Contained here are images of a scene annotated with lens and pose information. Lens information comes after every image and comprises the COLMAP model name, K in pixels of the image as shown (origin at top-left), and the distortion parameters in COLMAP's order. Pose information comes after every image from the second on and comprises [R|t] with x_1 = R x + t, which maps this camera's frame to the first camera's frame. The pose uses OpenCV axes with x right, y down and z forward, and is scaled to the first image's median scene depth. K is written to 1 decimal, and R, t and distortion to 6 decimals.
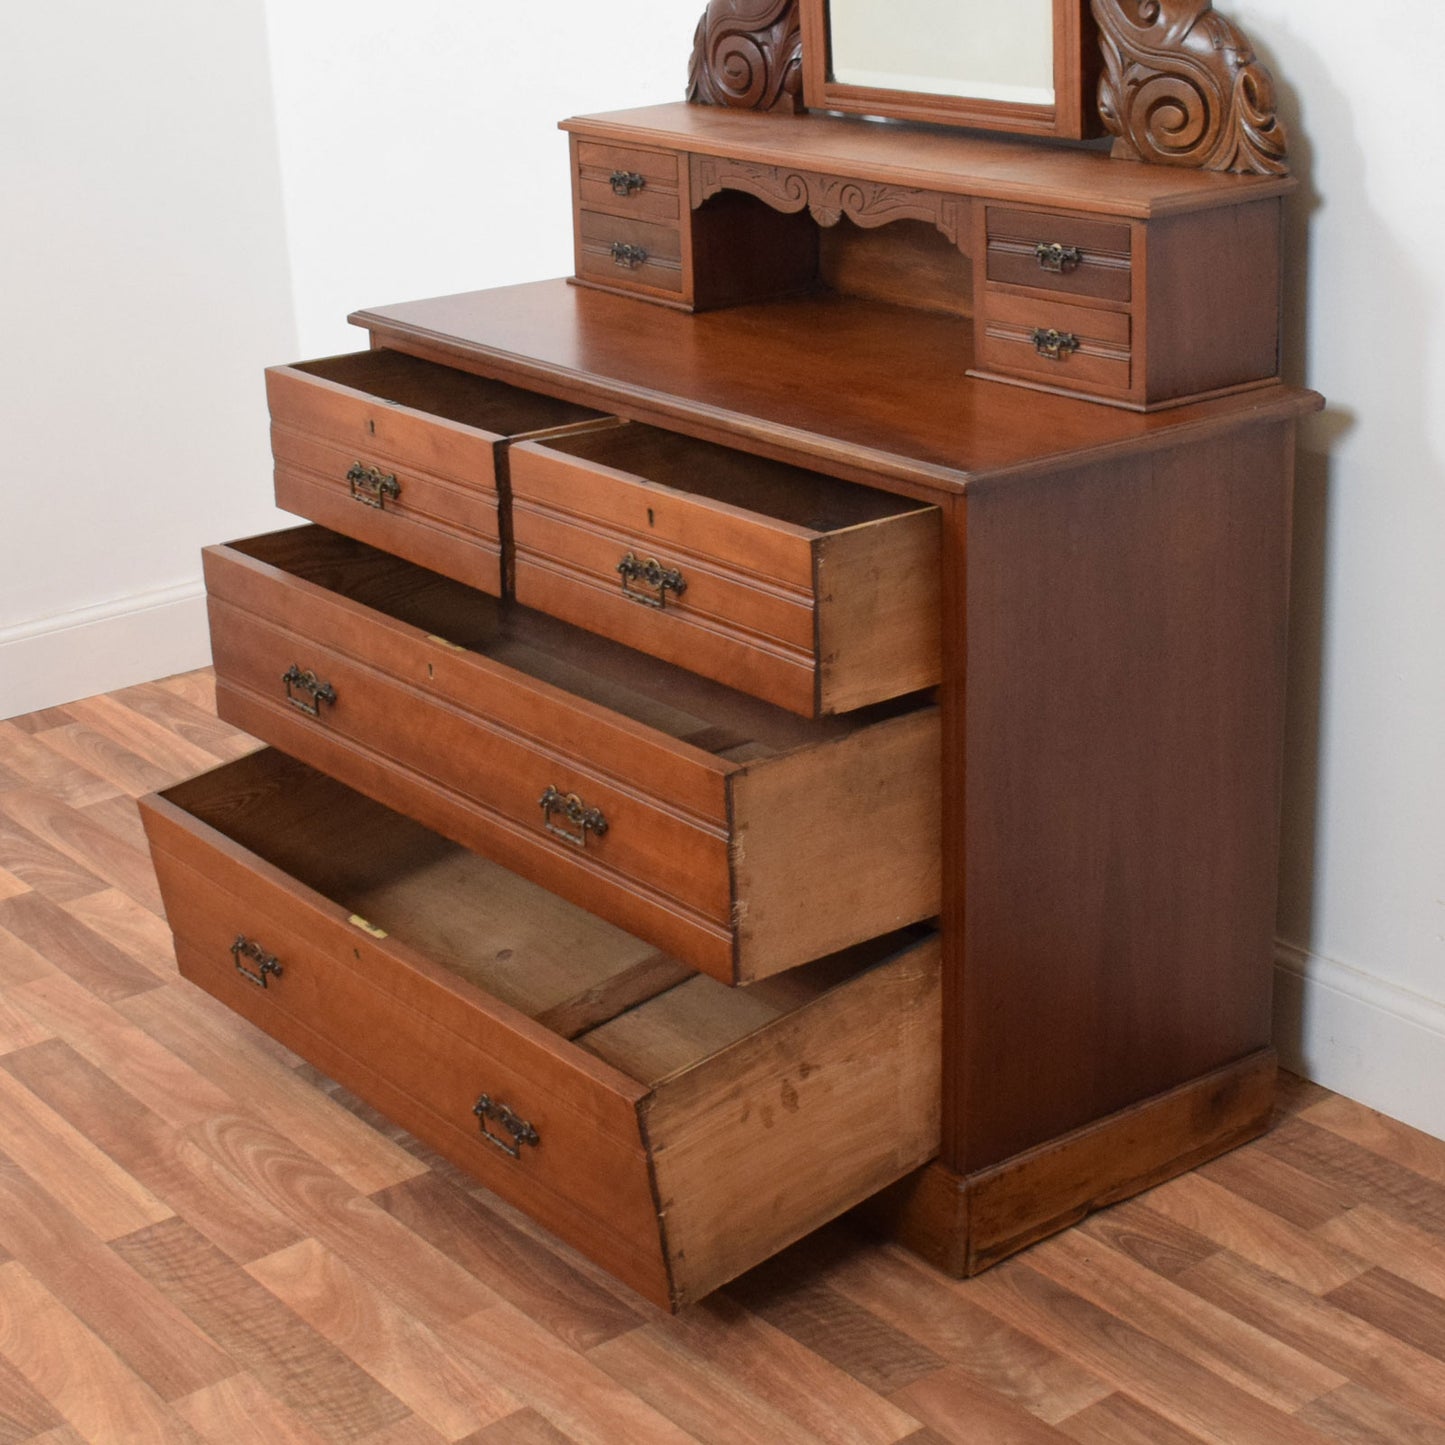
lens RADIAL K [[2808.9, 0, 670.9], [0, 2808.9, 655.0], [0, 0, 1]] dist [-0.011098, 0.000000]
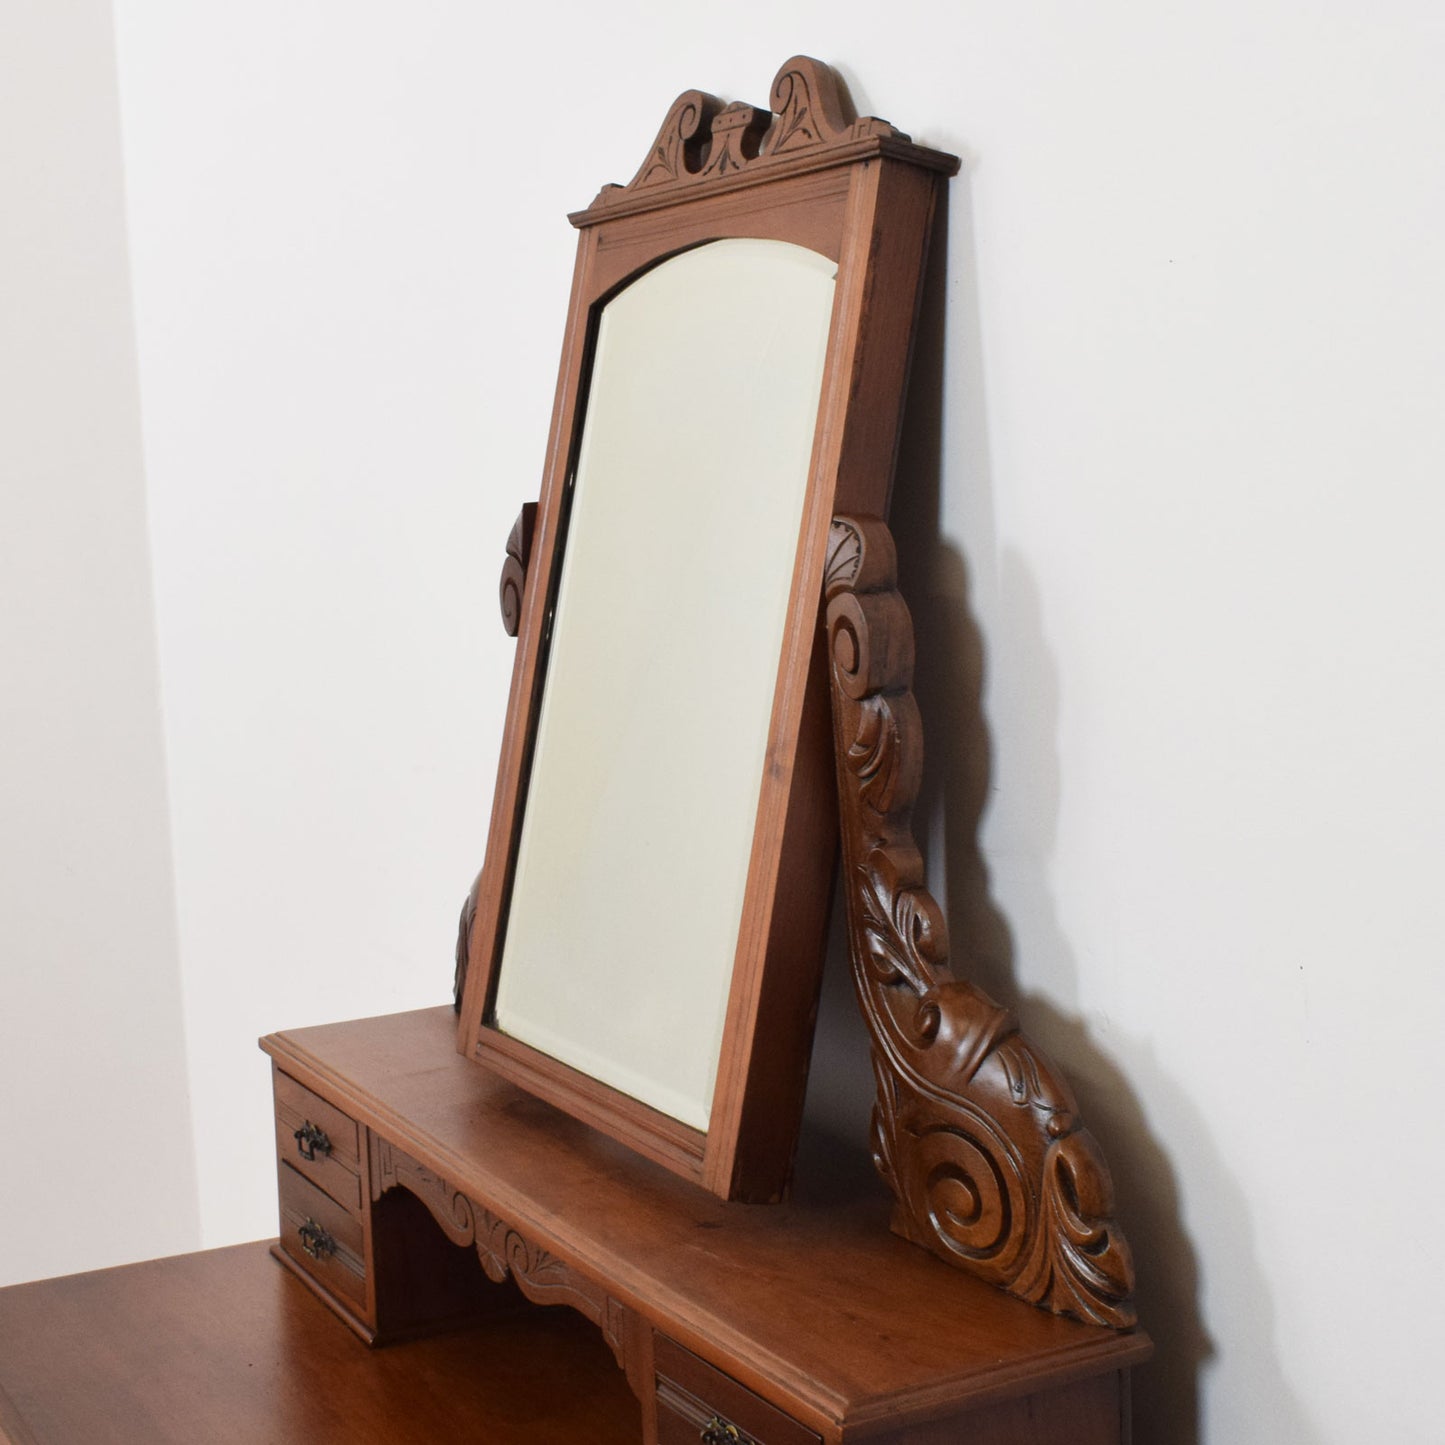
lens RADIAL K [[2373.9, 0, 767.5], [0, 2373.9, 631.3], [0, 0, 1]] dist [-0.022537, 0.000000]
pose [[0.993497, 0.023989, -0.111306, 0.185780], [-0.048869, 0.972774, -0.226544, -0.187051], [0.102841, 0.230510, 0.967620, 0.457734]]
